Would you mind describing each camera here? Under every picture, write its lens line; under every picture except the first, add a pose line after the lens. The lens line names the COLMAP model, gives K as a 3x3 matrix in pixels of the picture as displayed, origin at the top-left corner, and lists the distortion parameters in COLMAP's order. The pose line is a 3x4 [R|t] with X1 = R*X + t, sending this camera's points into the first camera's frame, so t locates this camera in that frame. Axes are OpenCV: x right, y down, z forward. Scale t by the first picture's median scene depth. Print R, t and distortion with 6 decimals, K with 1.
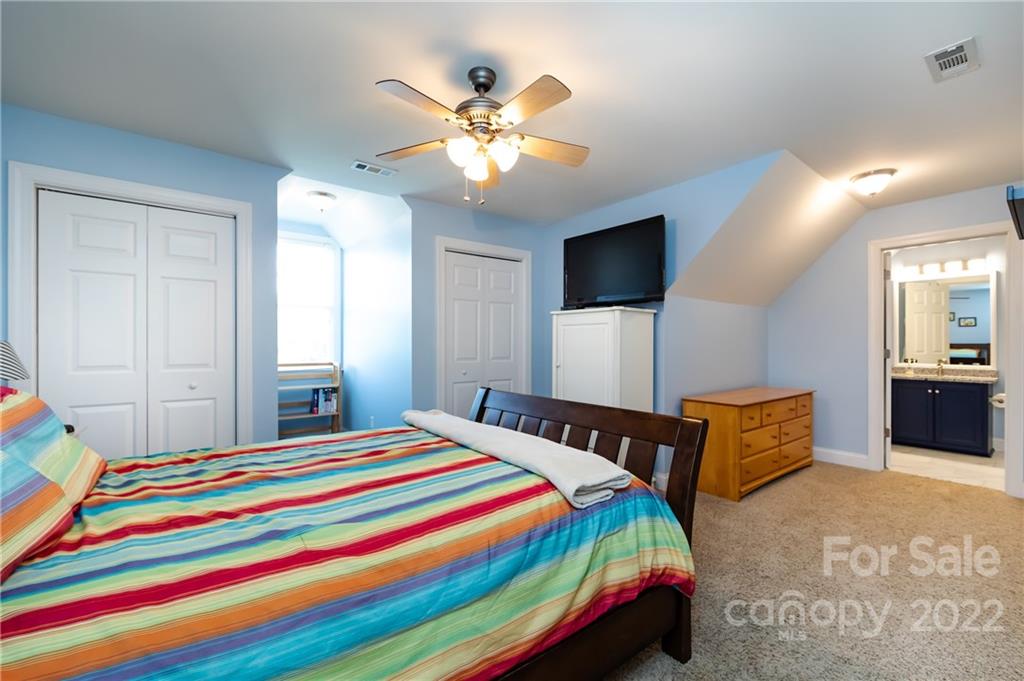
lens RADIAL K [[406.1, 0, 515.4], [0, 406.1, 340.5], [0, 0, 1]] dist [-0.000762, -0.000391]
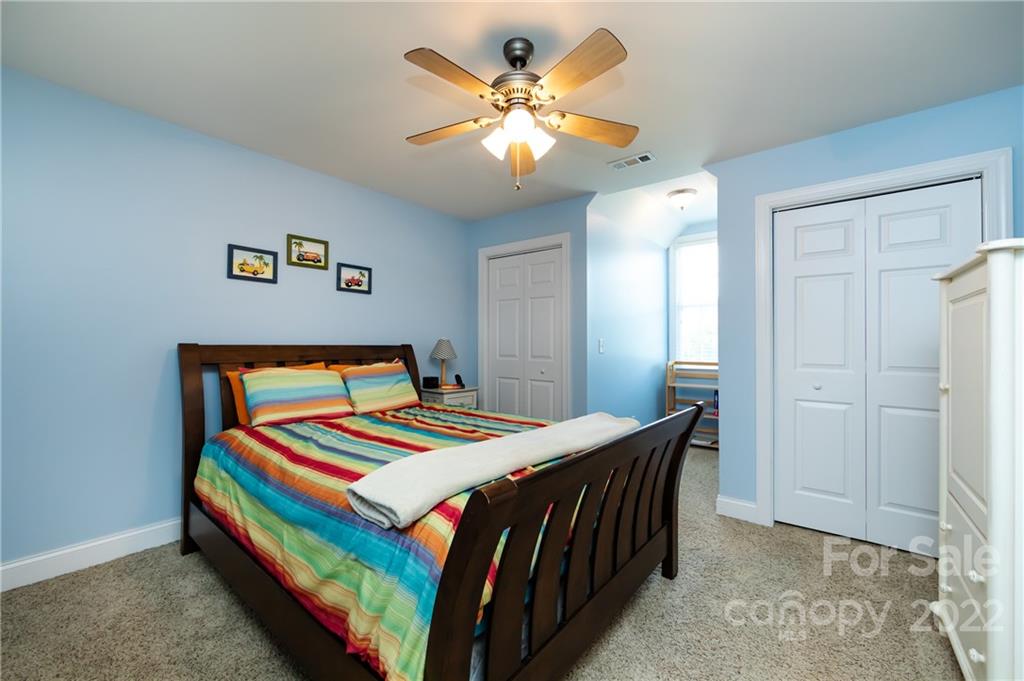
lens RADIAL K [[406.1, 0, 515.4], [0, 406.1, 340.5], [0, 0, 1]] dist [-0.000762, -0.000391]
pose [[0.253881, -0.002025, -0.967233, 0.796706], [-0.000669, 0.999997, -0.002270, 0.008192], [0.967235, 0.001224, 0.253879, 0.761507]]
